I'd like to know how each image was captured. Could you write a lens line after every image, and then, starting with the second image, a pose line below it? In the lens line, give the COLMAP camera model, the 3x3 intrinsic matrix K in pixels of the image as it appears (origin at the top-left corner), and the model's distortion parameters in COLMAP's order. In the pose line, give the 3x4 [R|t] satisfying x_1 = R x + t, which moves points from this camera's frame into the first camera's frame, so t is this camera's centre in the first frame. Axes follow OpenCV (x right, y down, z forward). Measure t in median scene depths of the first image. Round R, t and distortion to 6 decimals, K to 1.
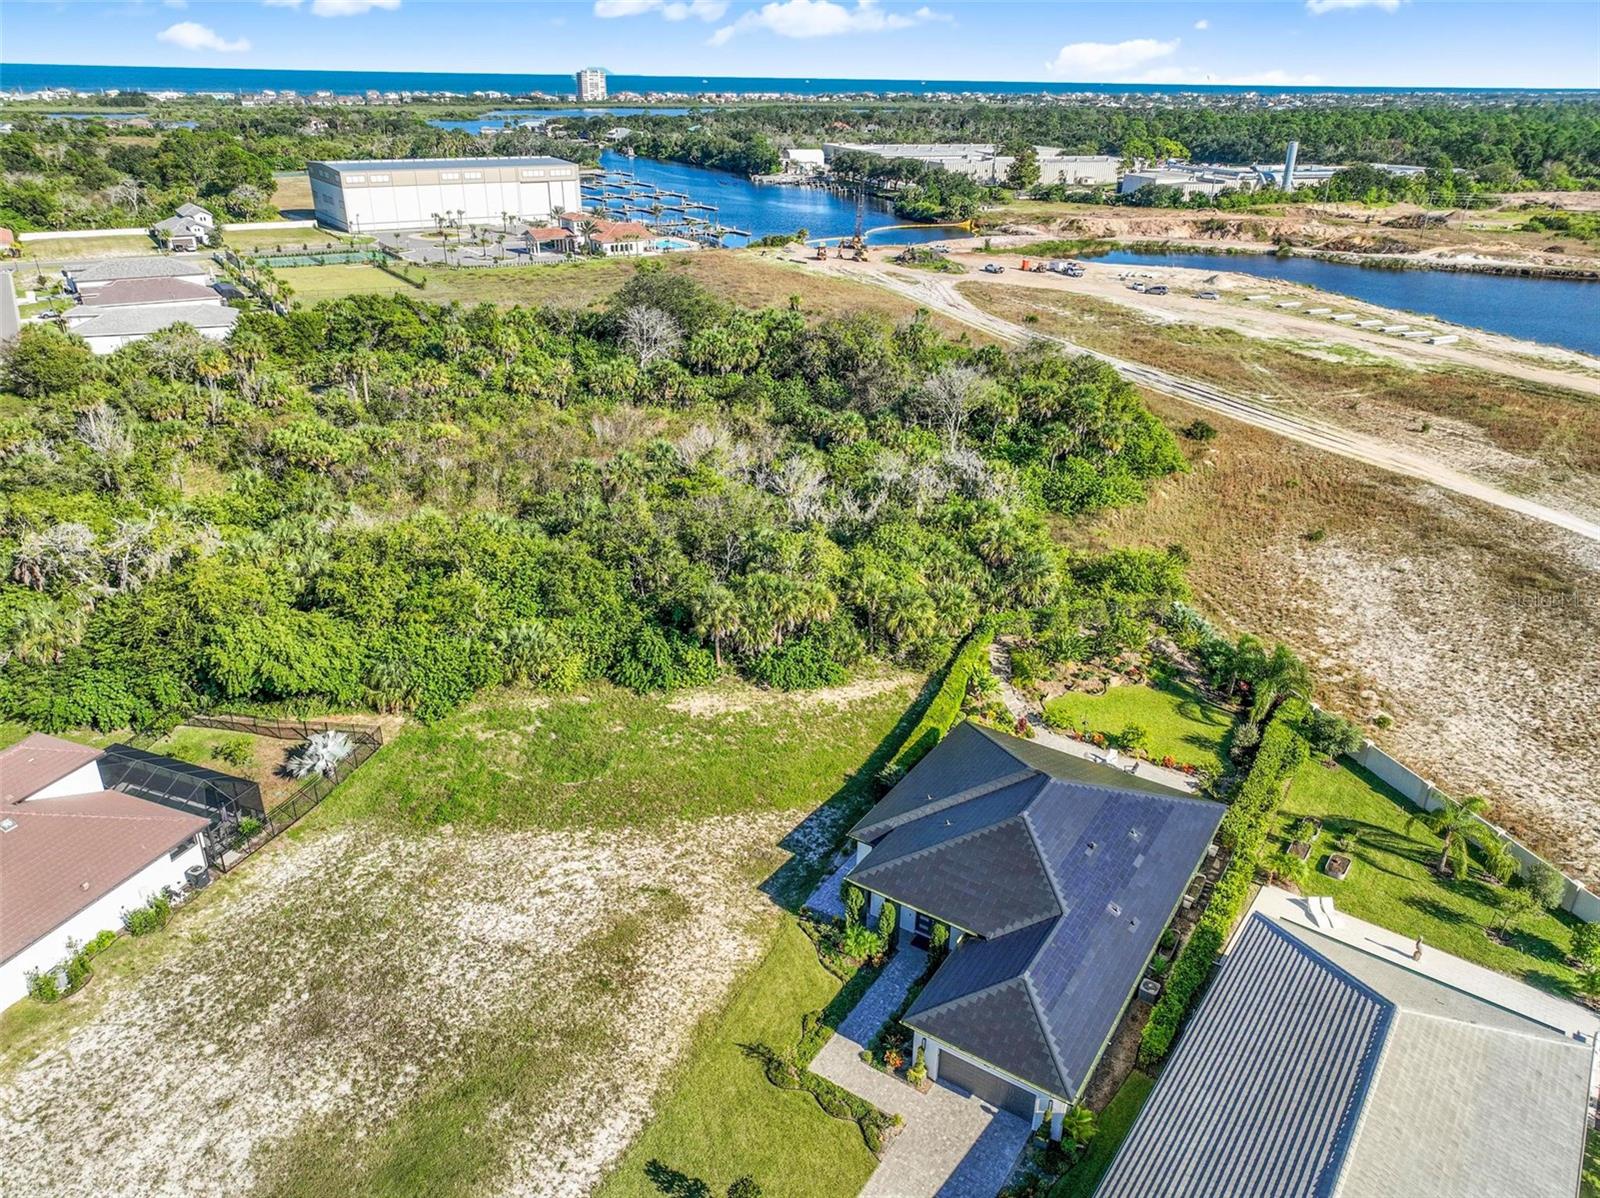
lens RADIAL K [[1109.5, 0, 800.3], [0, 1109.5, 615.1], [0, 0, 1]] dist [-0.002847, 0.020155]
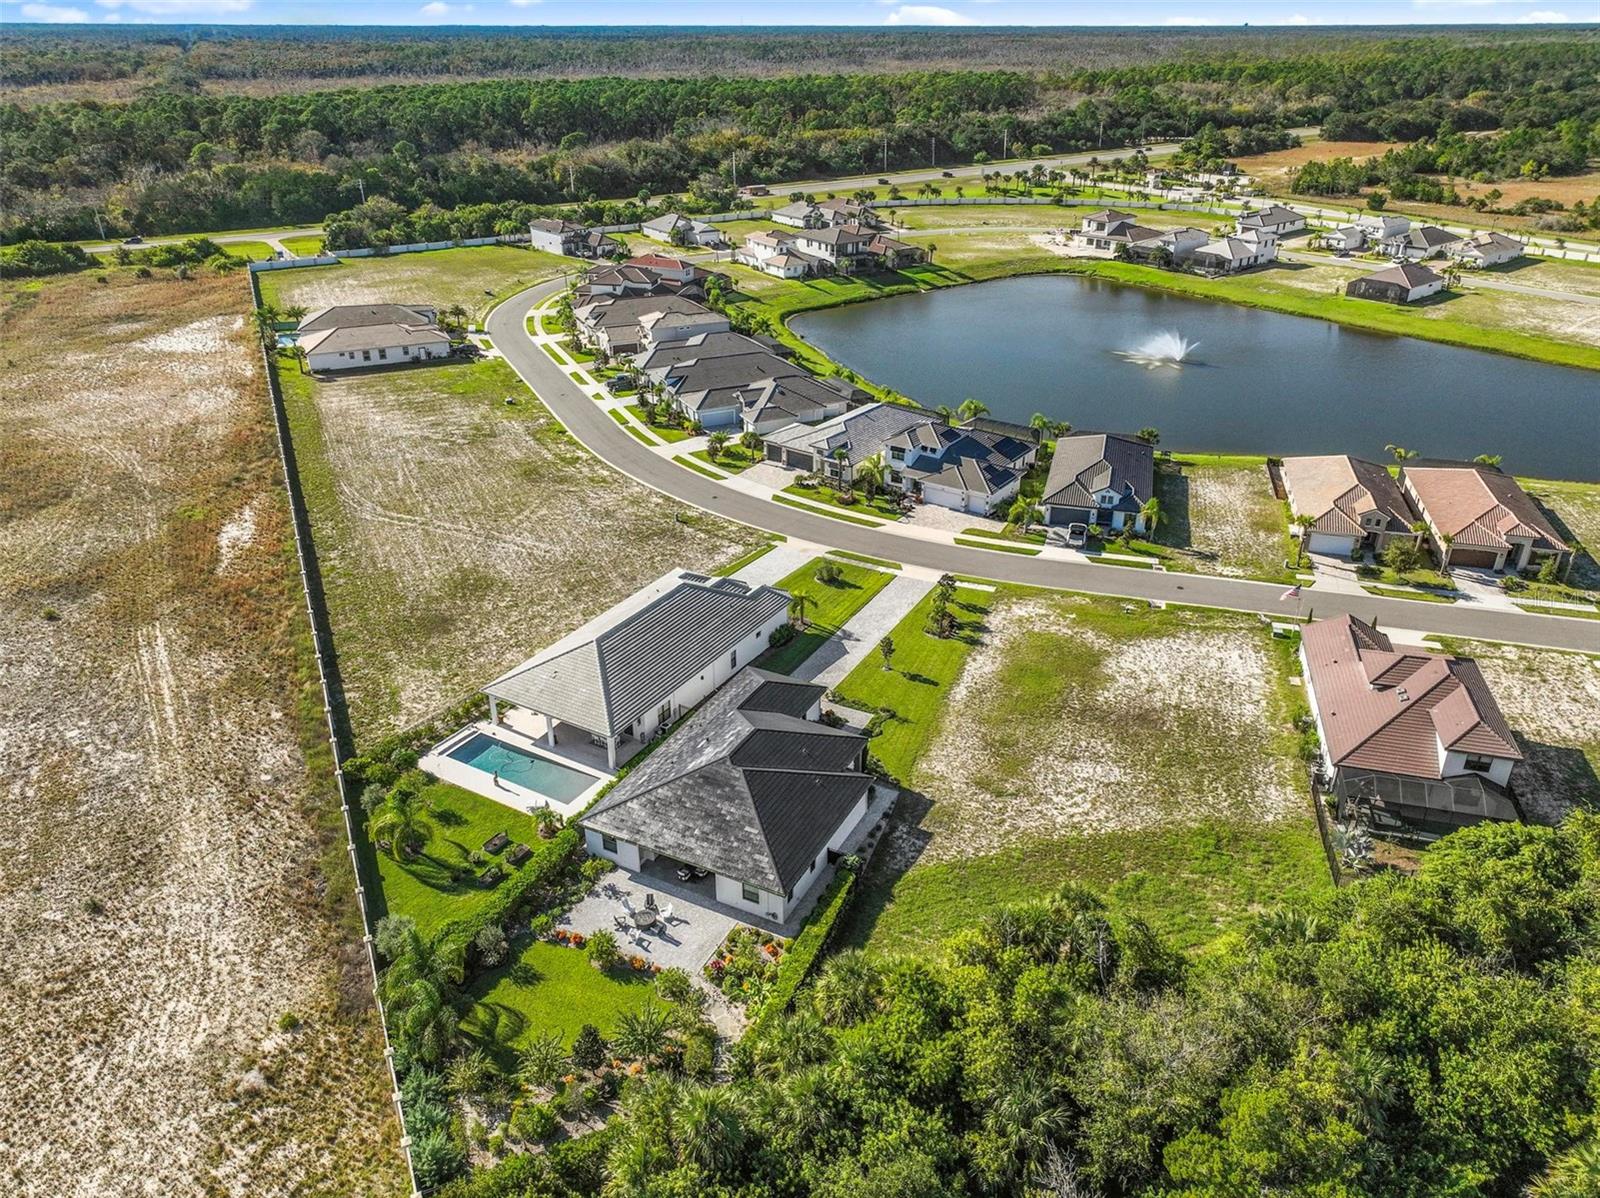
lens RADIAL K [[1137.1, 0, 797.2], [0, 1137.1, 626.2], [0, 0, 1]] dist [0.006715, 0.002778]
pose [[-0.994275, 0.039459, -0.099303, 0.071171], [-0.056363, 0.595859, 0.801108, -0.270973], [0.090782, 0.802119, -0.590224, 0.439180]]
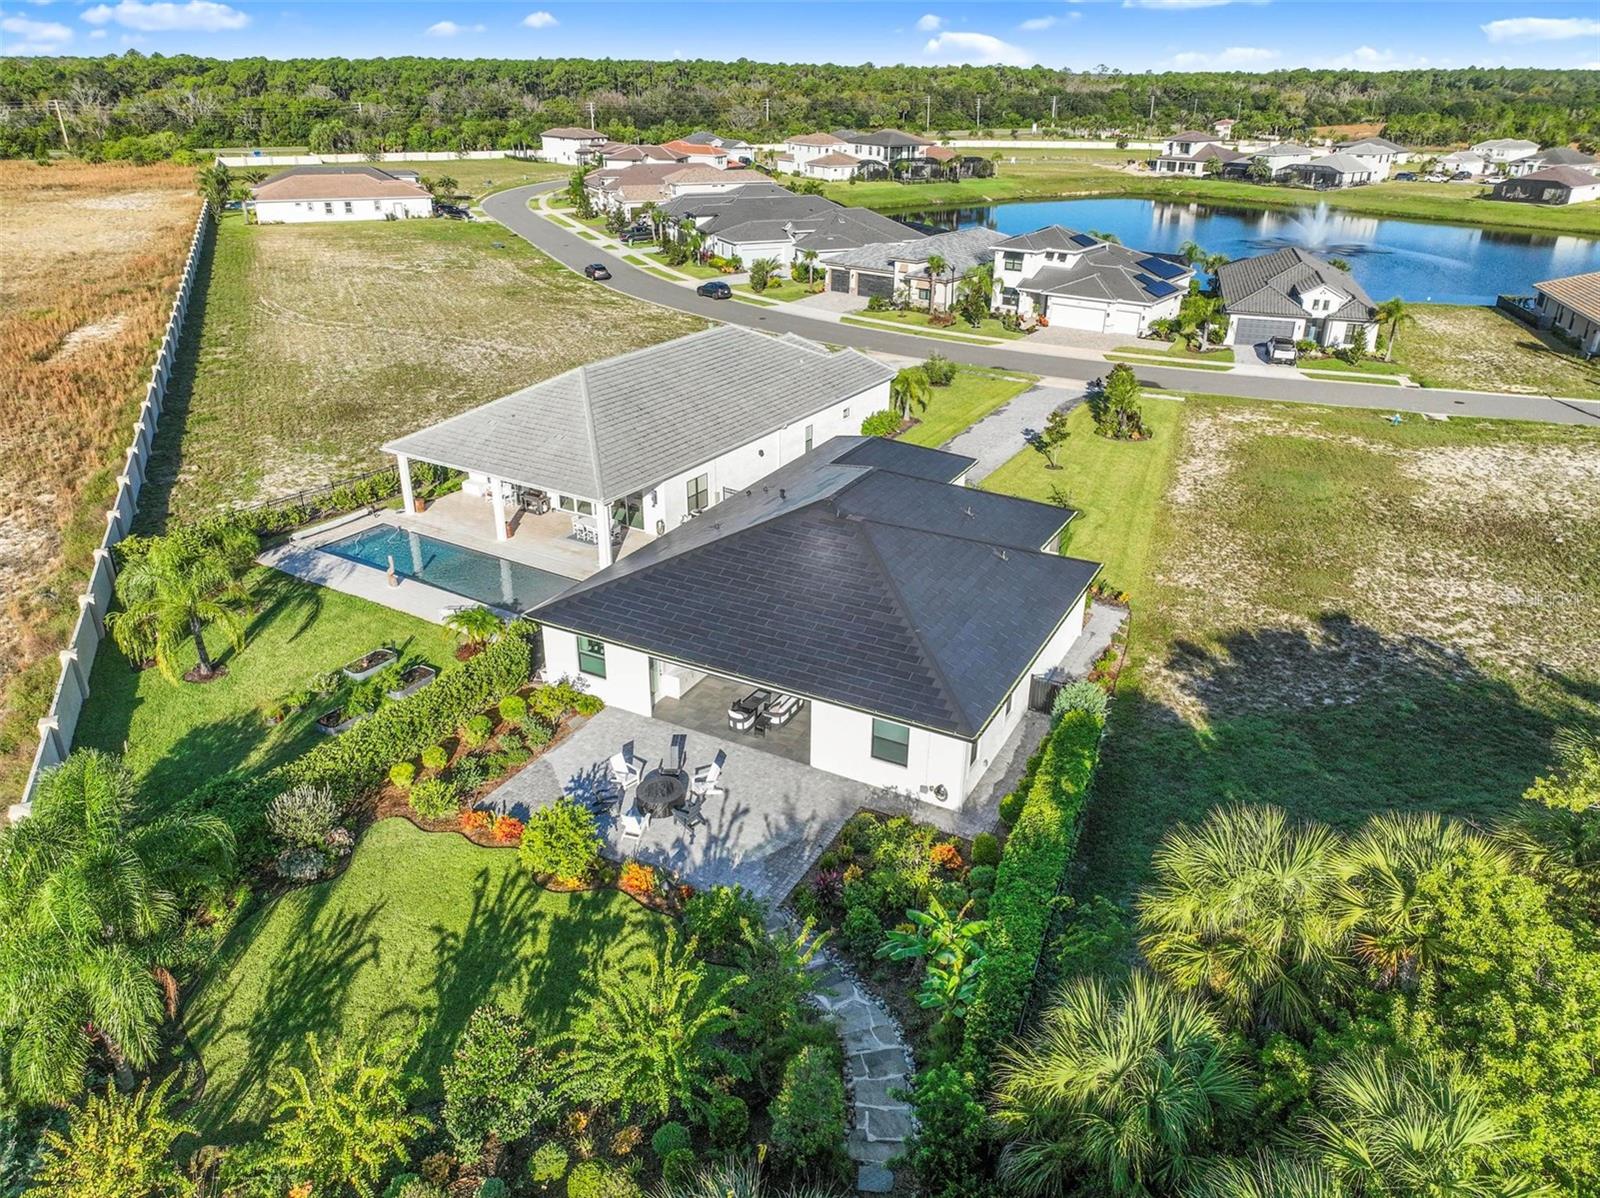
lens RADIAL K [[1104.4, 0, 796.6], [0, 1104.4, 651.0], [0, 0, 1]] dist [0.000255, 0.009013]
pose [[-0.995766, 0.019474, -0.089841, 0.080227], [-0.060375, 0.598438, 0.798891, -0.085948], [0.069321, 0.800932, -0.594729, 0.383079]]
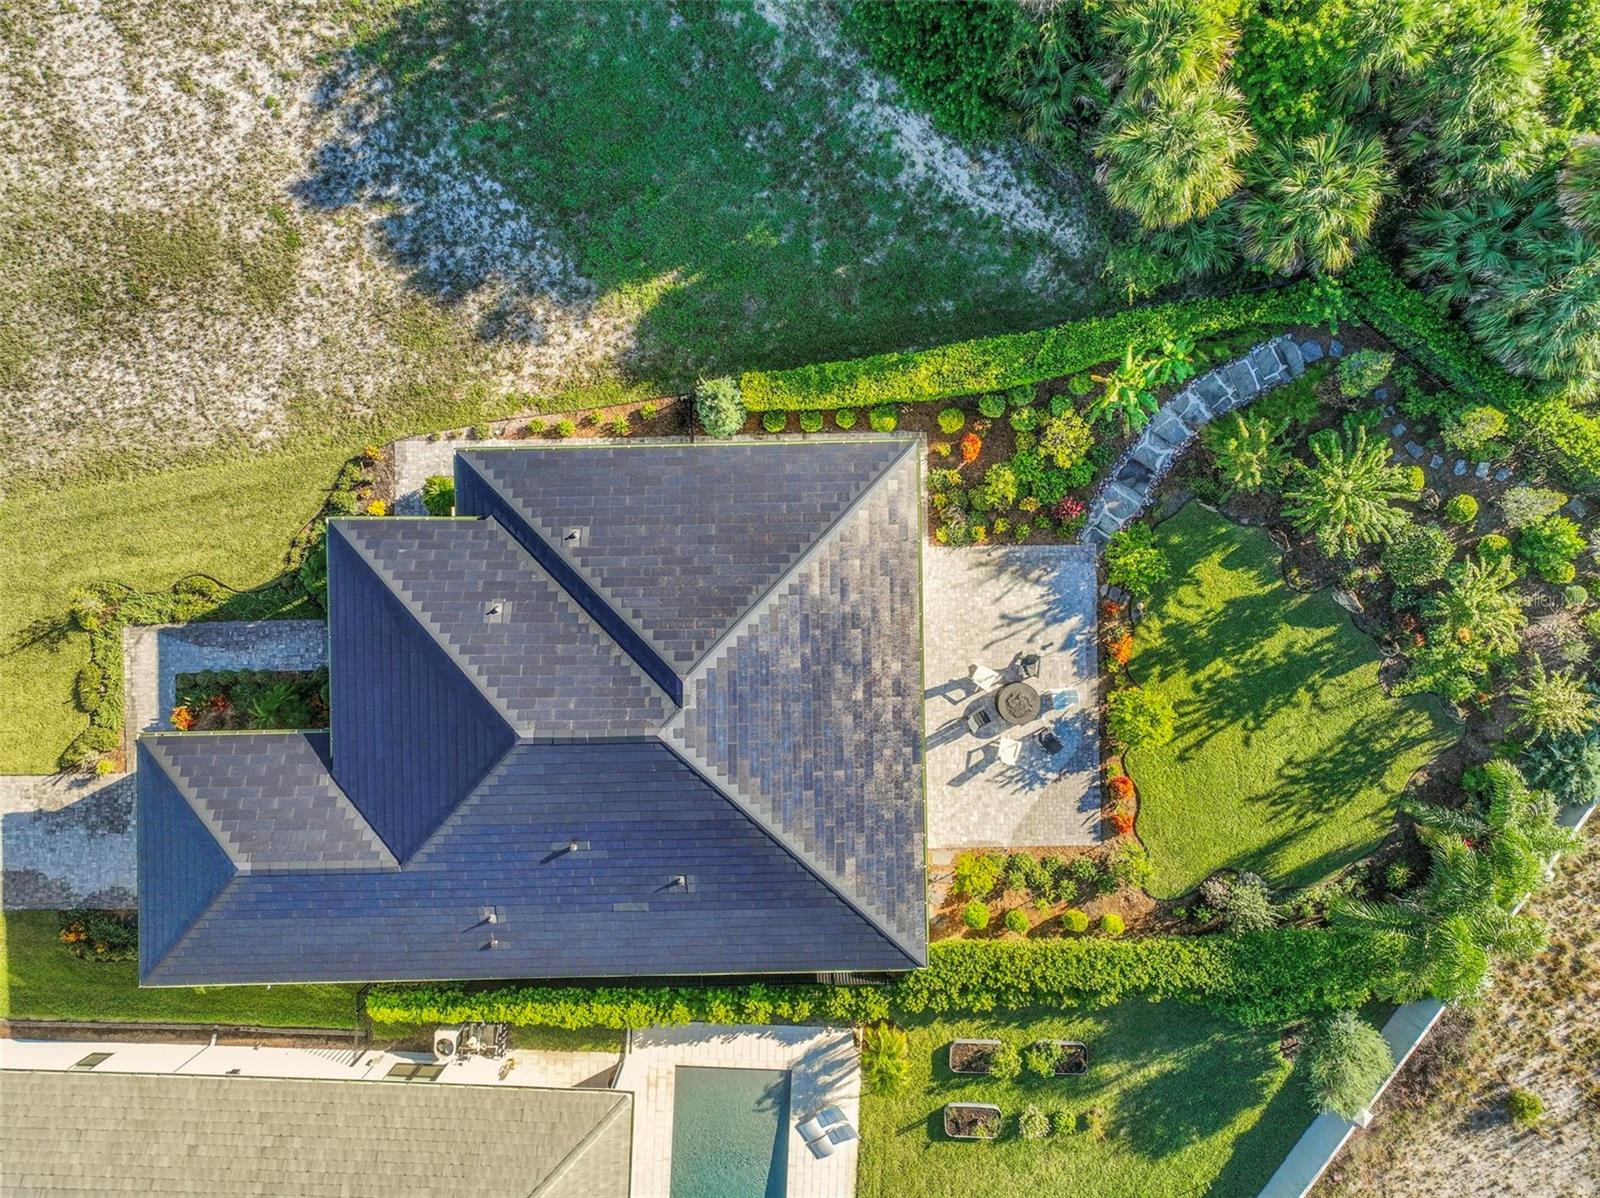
lens RADIAL K [[1093.3, 0, 800.0], [0, 1093.3, 599.0], [0, 0, 1]] dist [-0.001385, 0.016508]
pose [[0.563176, 0.826254, -0.011696, 0.056419], [-0.355522, 0.255052, 0.899196, -0.094635], [0.745947, -0.502248, 0.437391, 0.222721]]
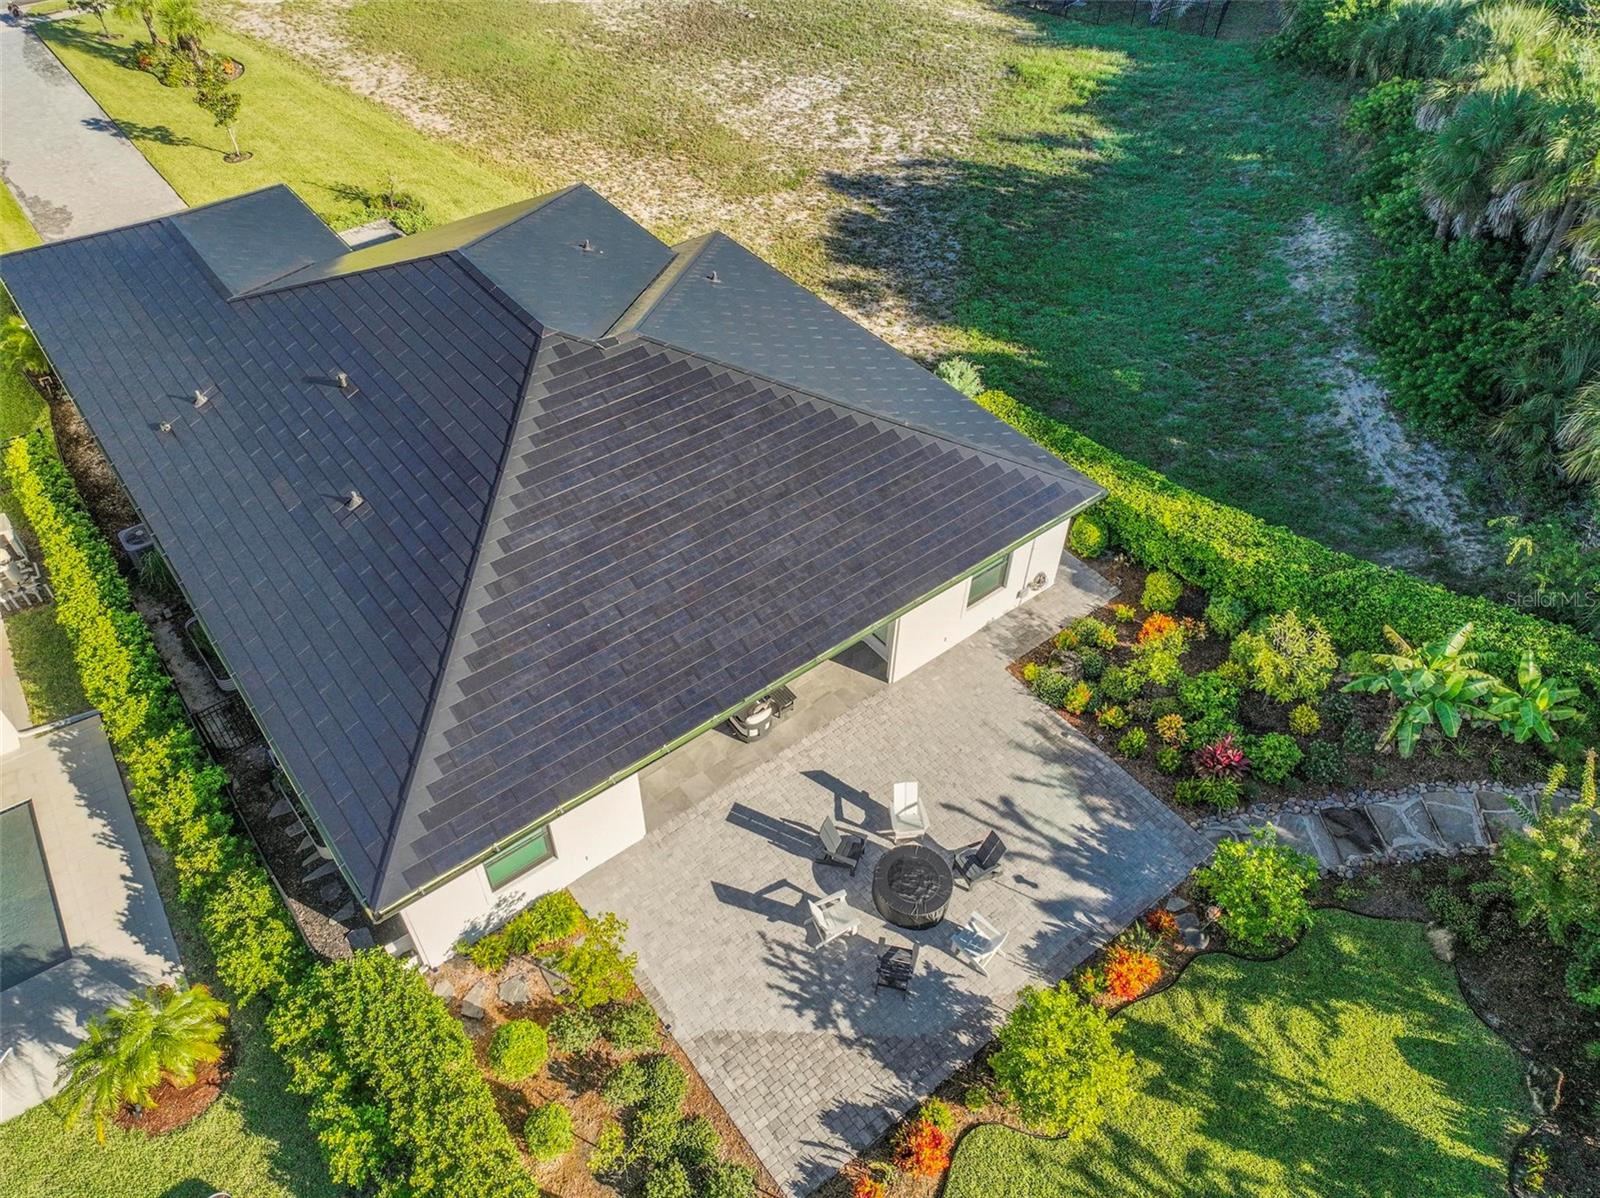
lens RADIAL K [[1109.5, 0, 800.3], [0, 1109.5, 615.1], [0, 0, 1]] dist [-0.002847, 0.020155]
pose [[-0.318521, 0.669465, -0.671089, 0.133261], [-0.429158, 0.529404, 0.731816, -0.028752], [0.845203, 0.521102, 0.118680, 0.280697]]
